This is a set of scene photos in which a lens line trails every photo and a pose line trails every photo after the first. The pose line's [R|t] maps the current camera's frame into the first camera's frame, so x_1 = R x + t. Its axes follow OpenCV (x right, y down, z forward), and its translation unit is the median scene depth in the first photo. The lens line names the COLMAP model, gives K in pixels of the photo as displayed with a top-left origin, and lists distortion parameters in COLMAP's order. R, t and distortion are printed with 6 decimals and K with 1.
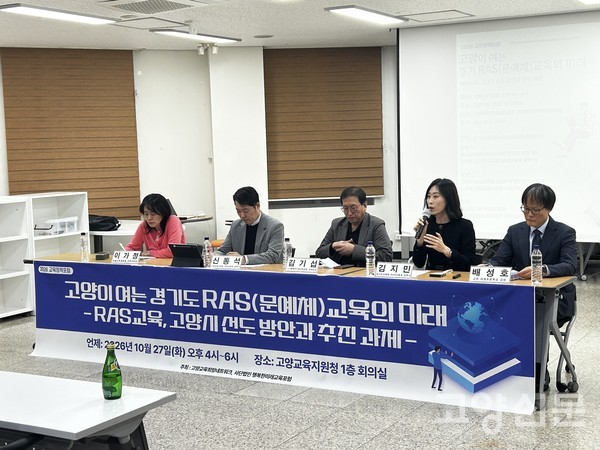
lens RADIAL K [[945.2, 0, 300.1], [0, 945.2, 223.9], [0, 0, 1]] dist [0.150652, 0.000000]
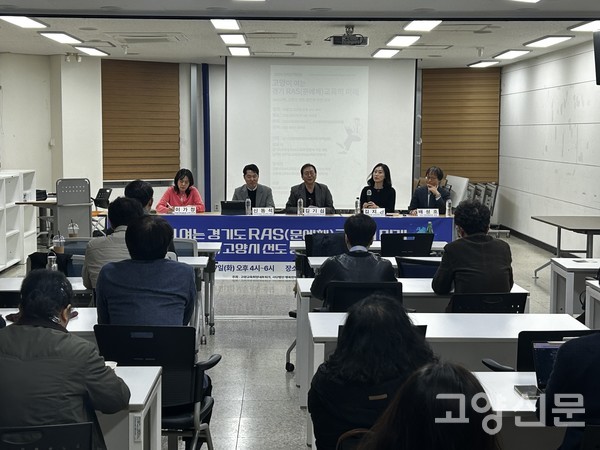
lens RADIAL K [[1082.2, 0, 299.7], [0, 1082.2, 226.2], [0, 0, 1]] dist [0.281273, 0.000000]
pose [[0.858335, -0.008655, 0.513016, -0.982491], [0.010027, 0.999950, 0.000094, 0.066084], [-0.512991, 0.005063, 0.858379, -0.644389]]
